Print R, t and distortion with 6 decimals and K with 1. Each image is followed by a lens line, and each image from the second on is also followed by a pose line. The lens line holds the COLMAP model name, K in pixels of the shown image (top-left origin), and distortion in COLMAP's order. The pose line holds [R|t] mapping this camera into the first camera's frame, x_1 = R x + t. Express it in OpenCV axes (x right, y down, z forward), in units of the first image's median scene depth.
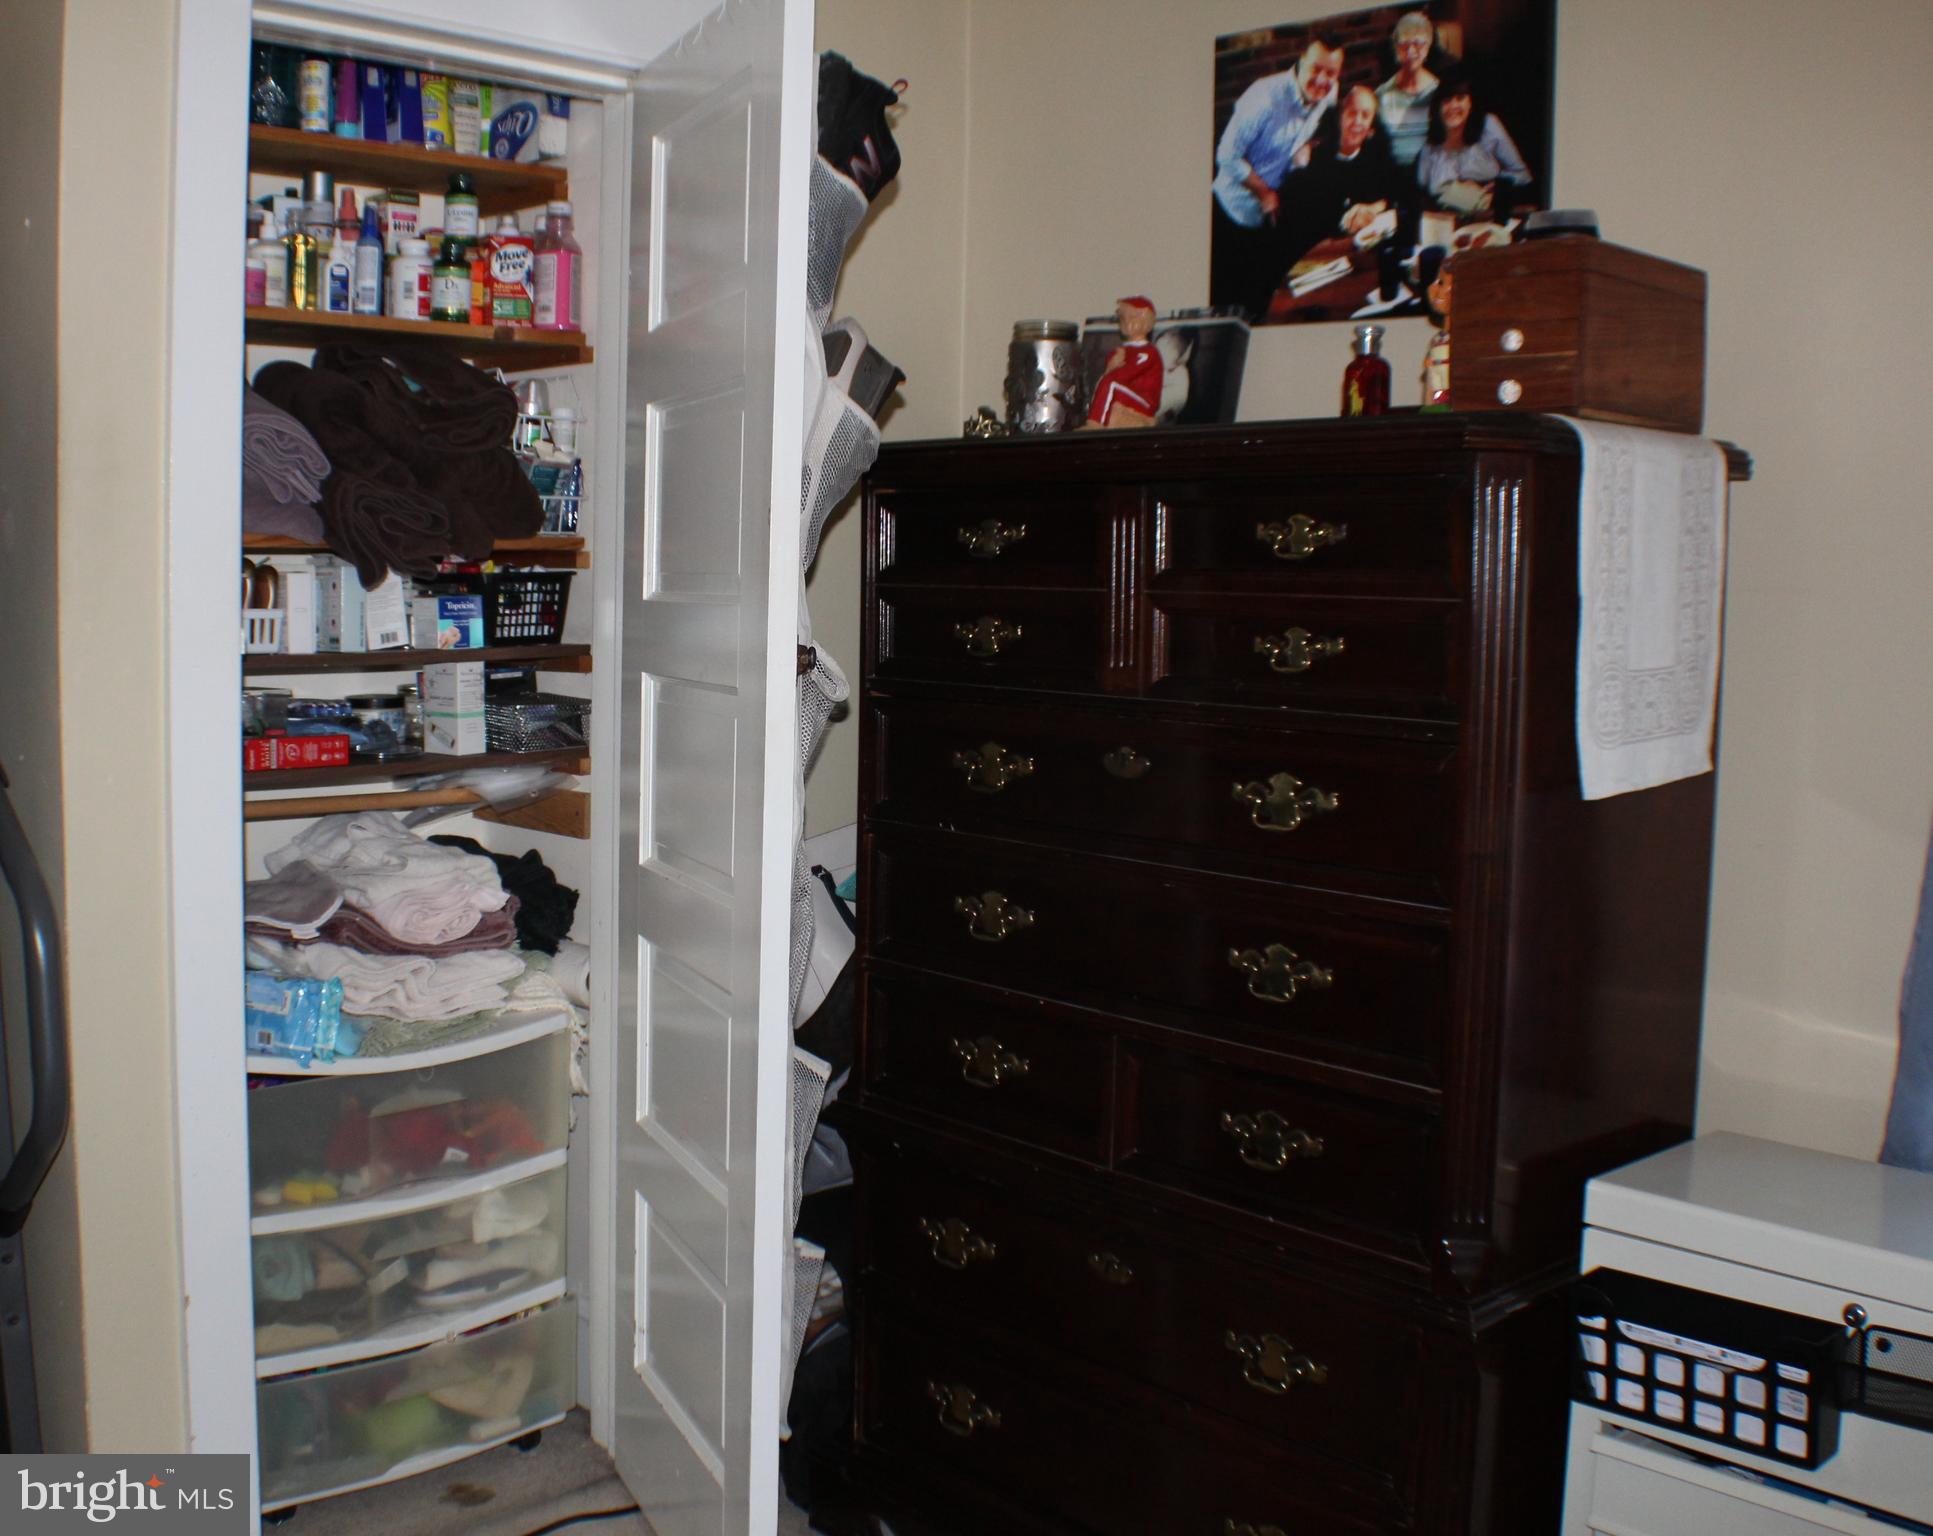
lens RADIAL K [[2058.7, 0, 966.5], [0, 2058.7, 768.0], [0, 0, 1]] dist [-0.191805, 0.015520]
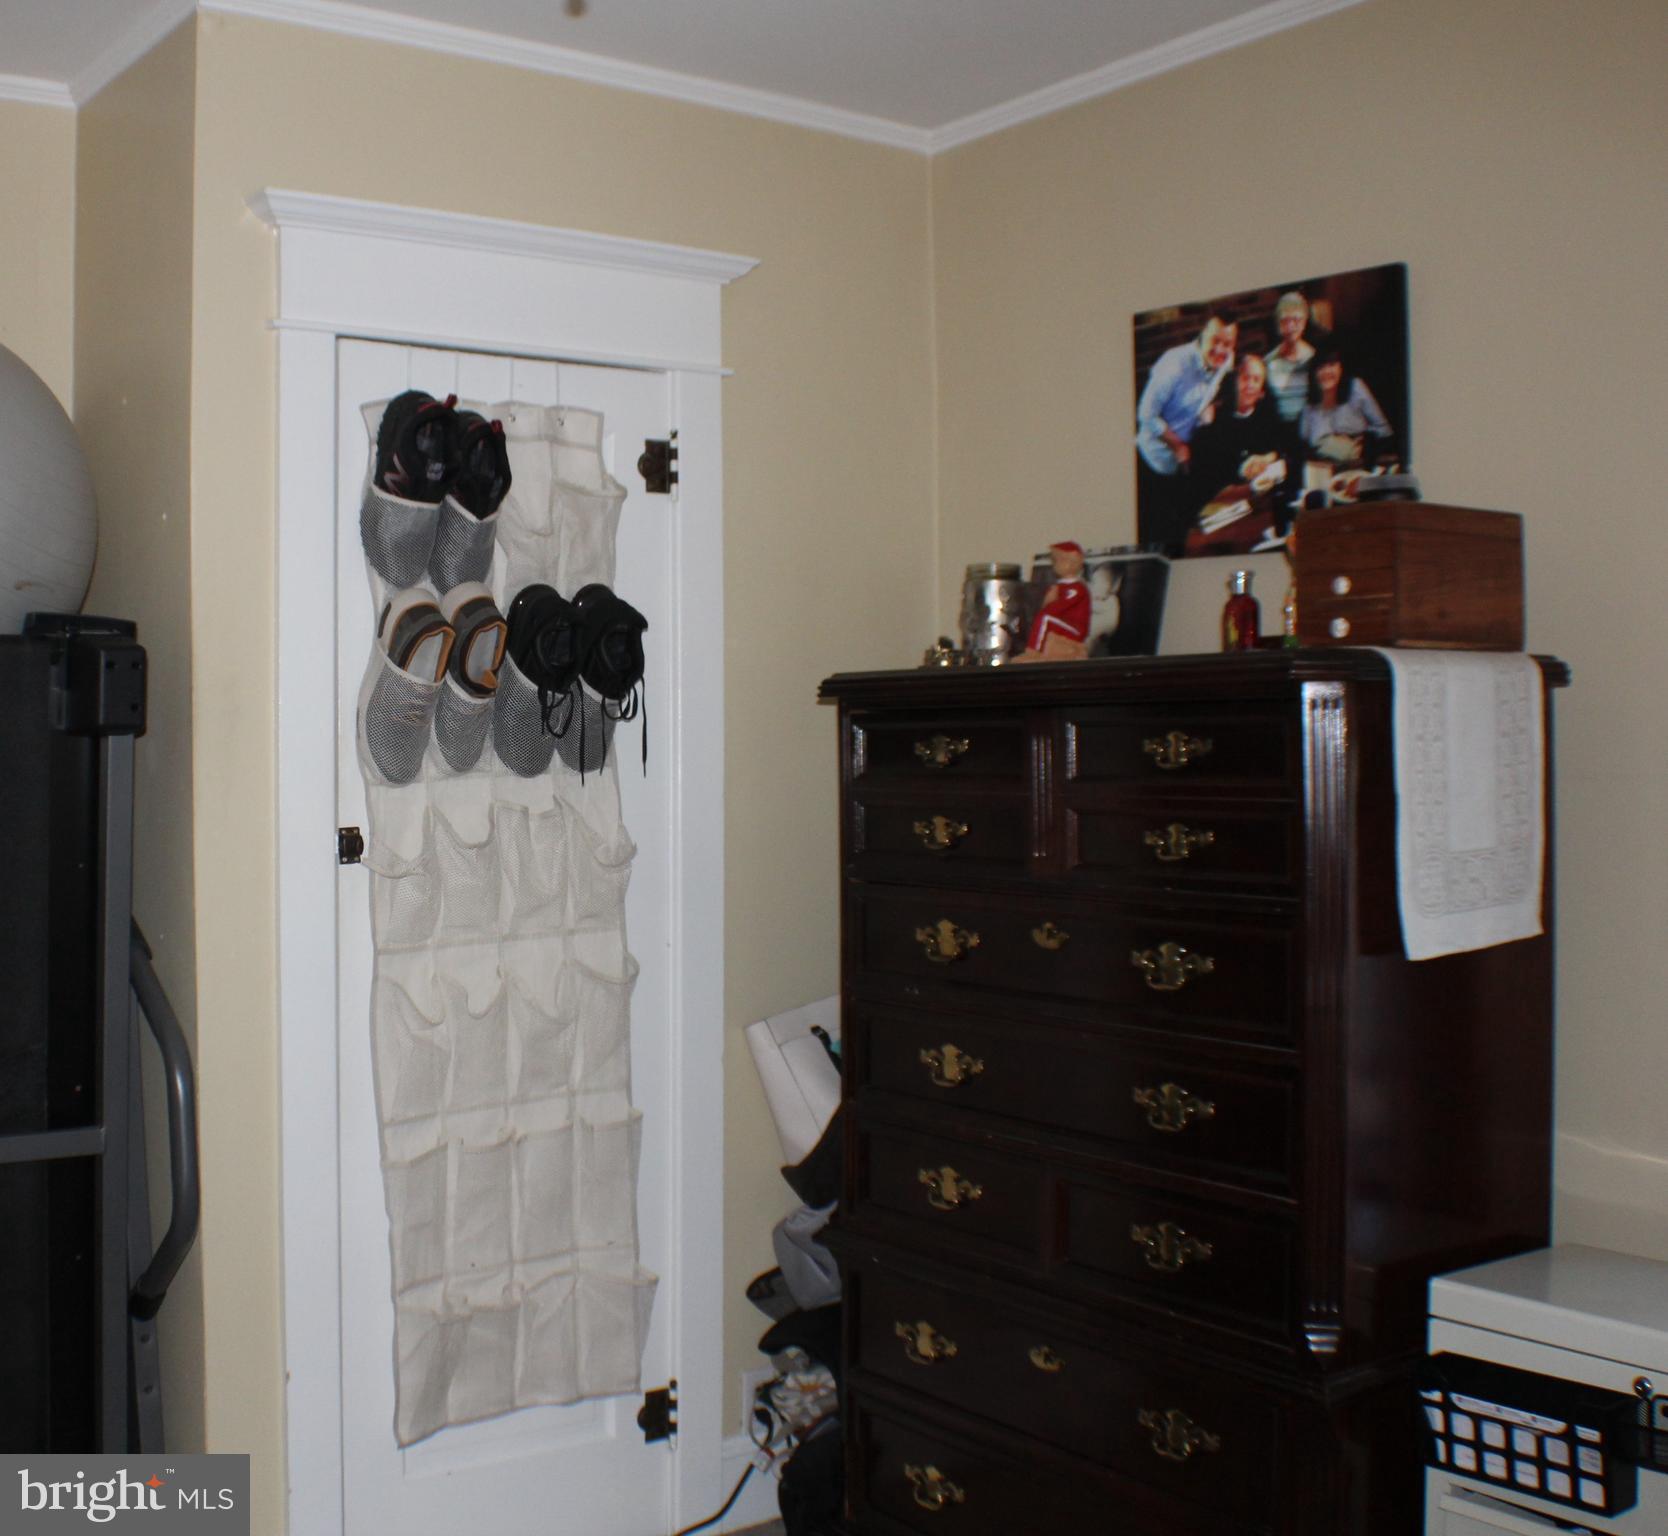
lens RADIAL K [[2067.4, 0, 794.3], [0, 2067.4, 815.7], [0, 0, 1]] dist [-0.152481, -0.039369]
pose [[0.993103, -0.020655, -0.115415, 0.071727], [0.013713, 0.998067, -0.060616, -0.001647], [0.116444, 0.058615, 0.991466, -0.234045]]
